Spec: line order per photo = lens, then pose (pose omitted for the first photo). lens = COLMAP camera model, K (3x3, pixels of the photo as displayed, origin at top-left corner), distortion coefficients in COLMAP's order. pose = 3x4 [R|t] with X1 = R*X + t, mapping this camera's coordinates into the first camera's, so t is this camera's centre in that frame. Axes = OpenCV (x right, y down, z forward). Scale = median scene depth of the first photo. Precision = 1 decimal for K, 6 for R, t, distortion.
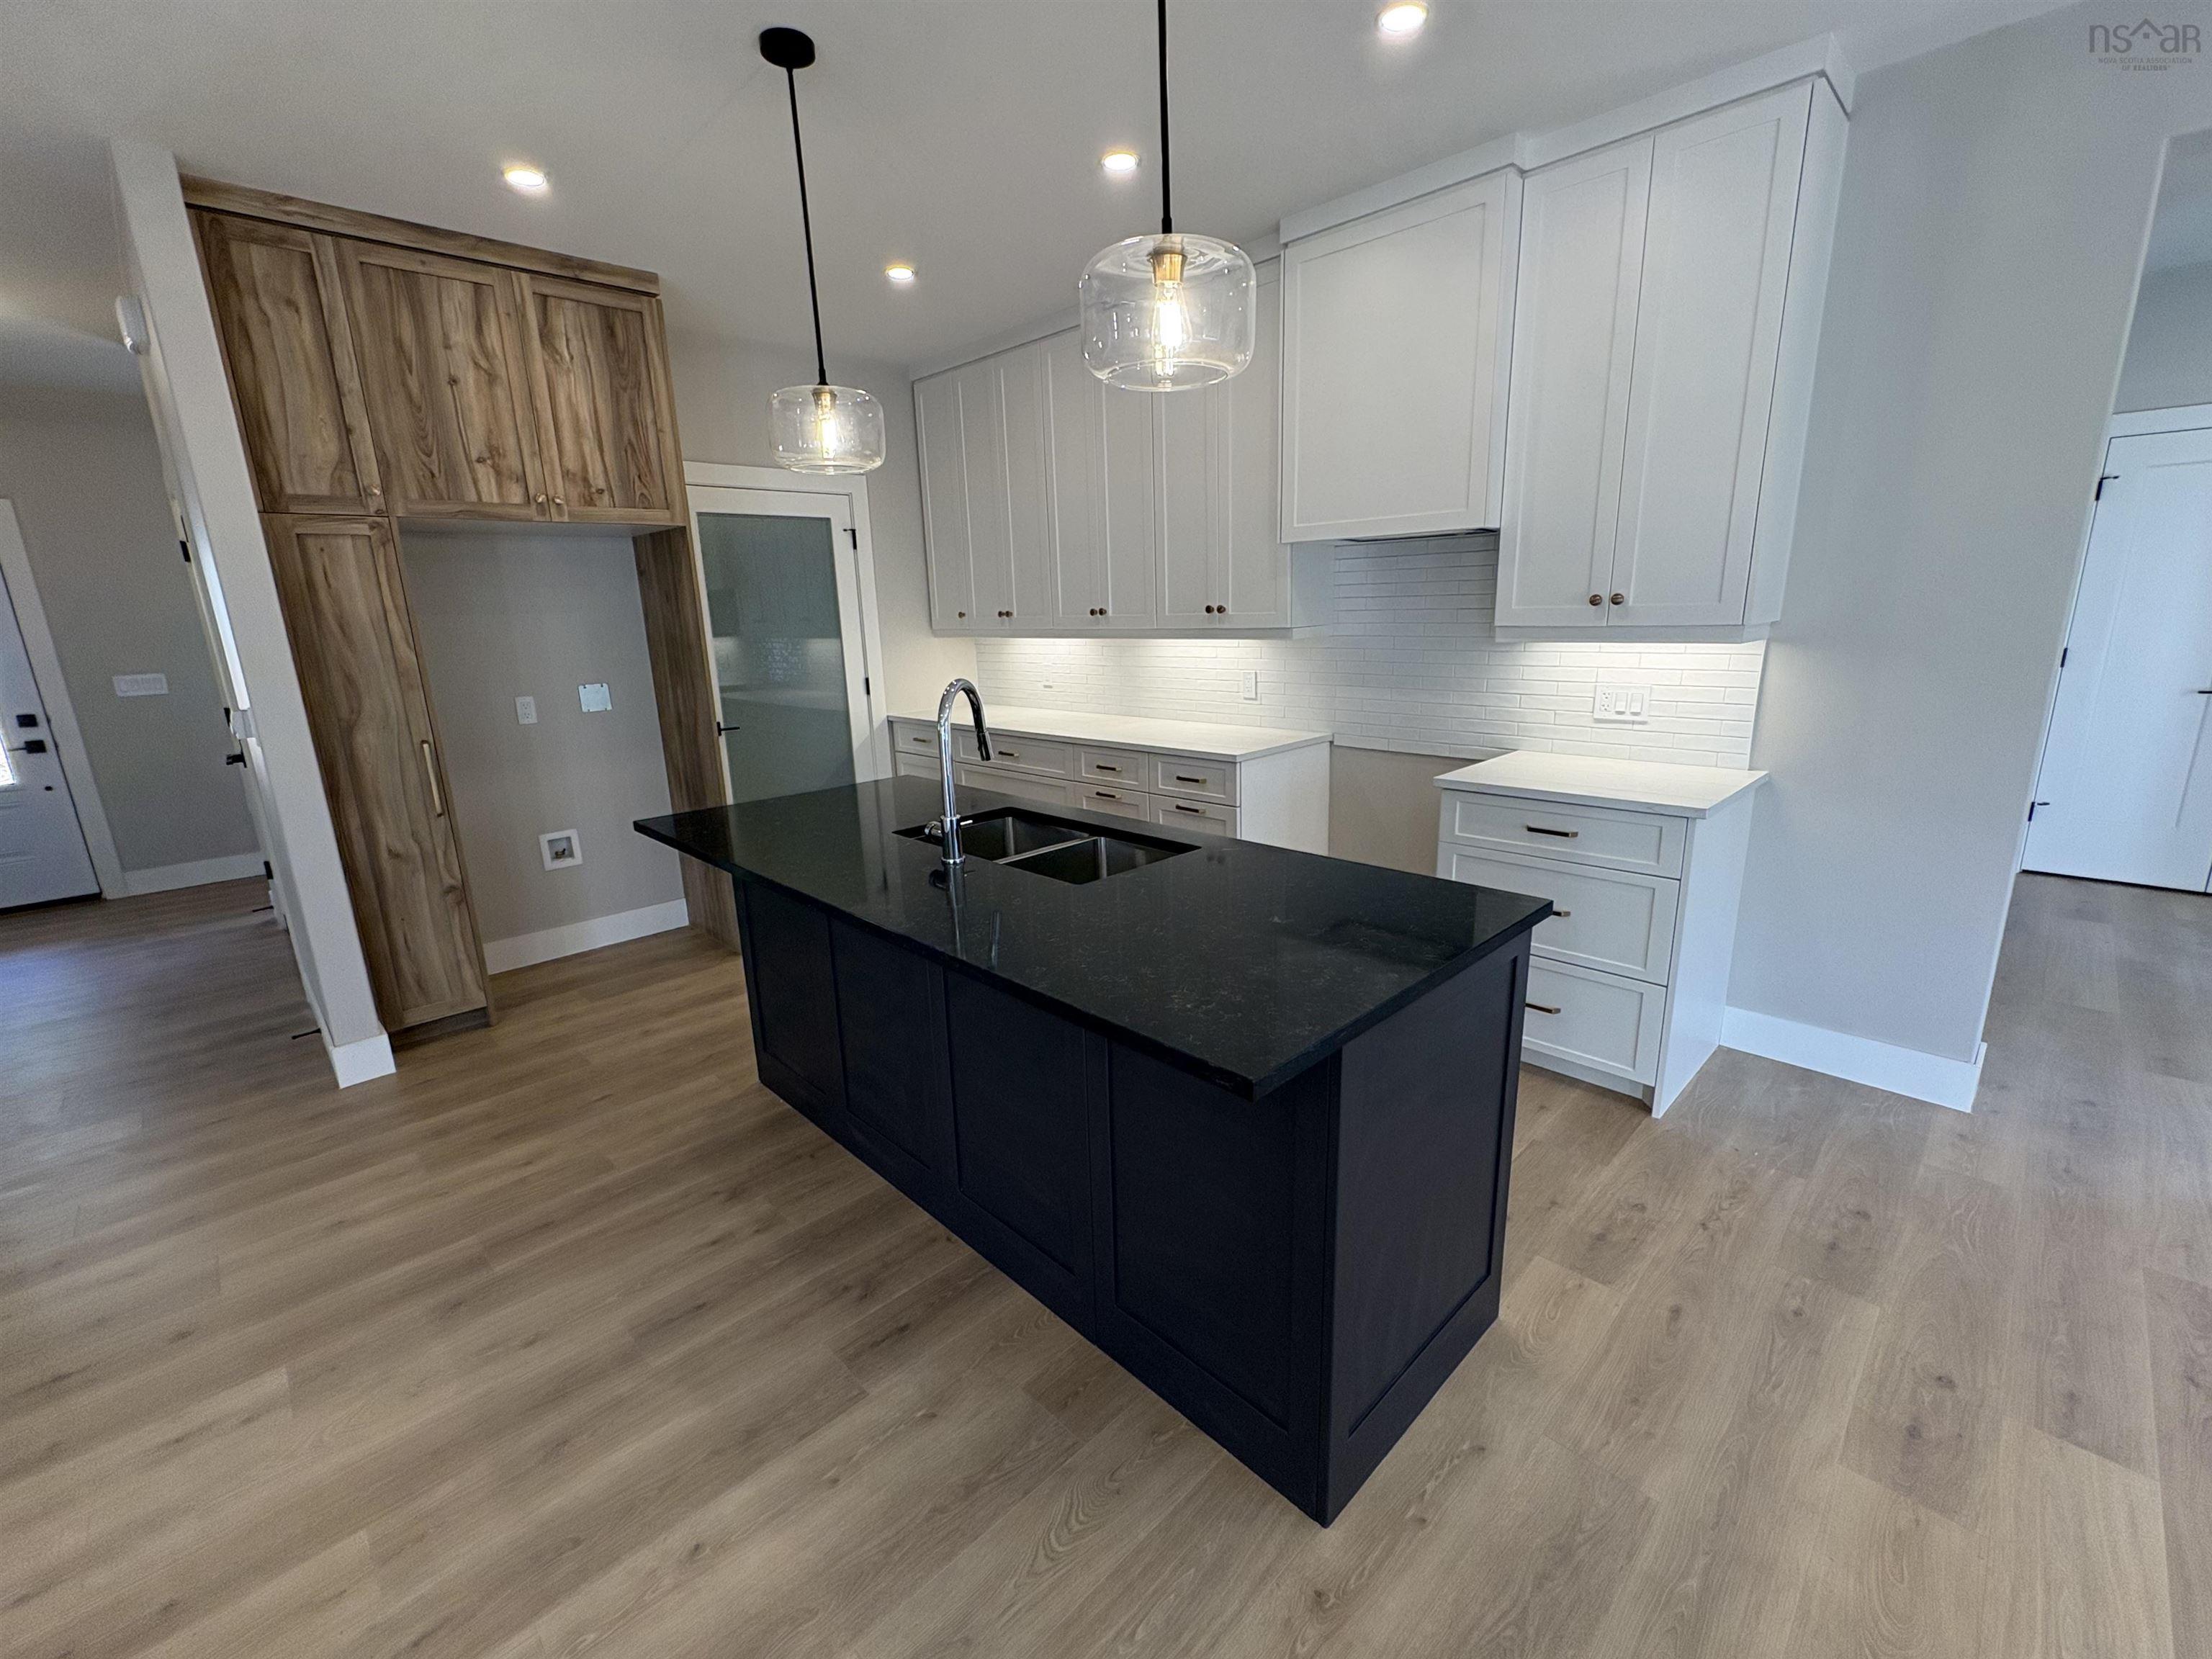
lens RADIAL K [[923.6, 0, 1108.1], [0, 923.6, 833.1], [0, 0, 1]] dist [-0.000299, -0.000526]
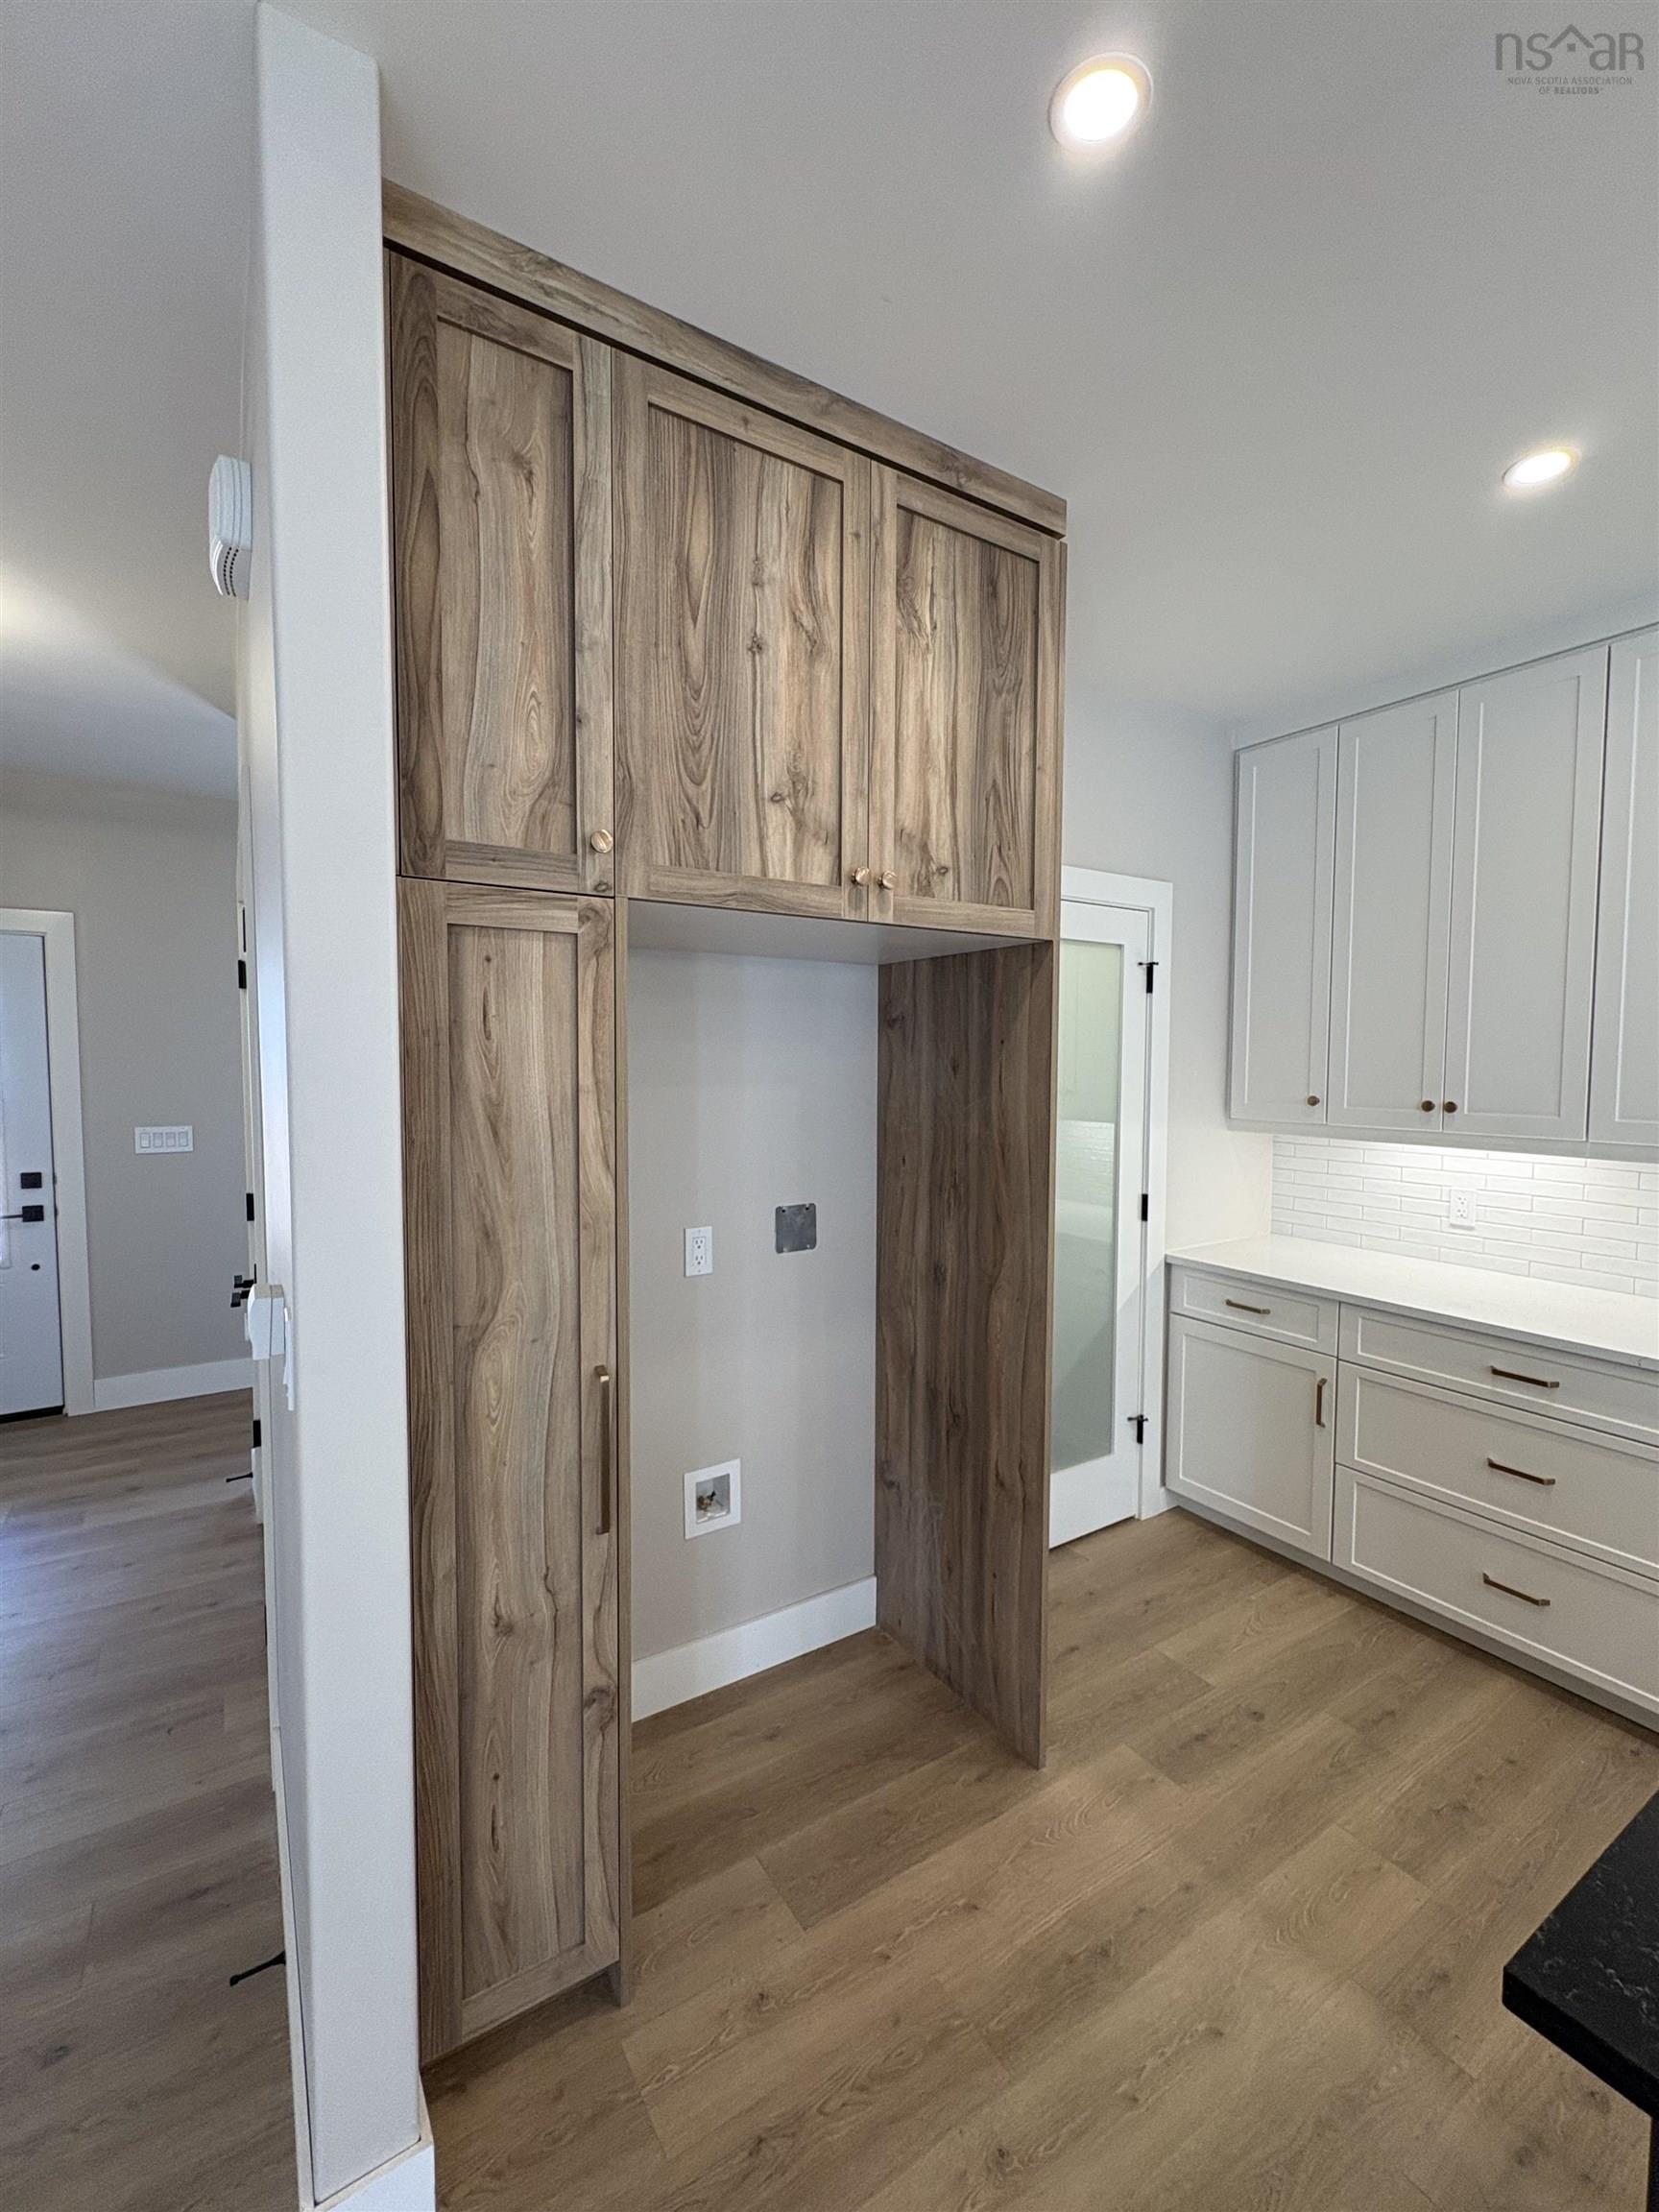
lens RADIAL K [[923.6, 0, 827.2], [0, 923.6, 1108.0], [0, 0, 1]] dist [-0.000299, -0.000526]
pose [[0.978288, 0.045675, -0.202155, -0.553781], [-0.082195, 0.980929, -0.176131, -0.157336], [0.190255, 0.188923, 0.963385, 0.566467]]
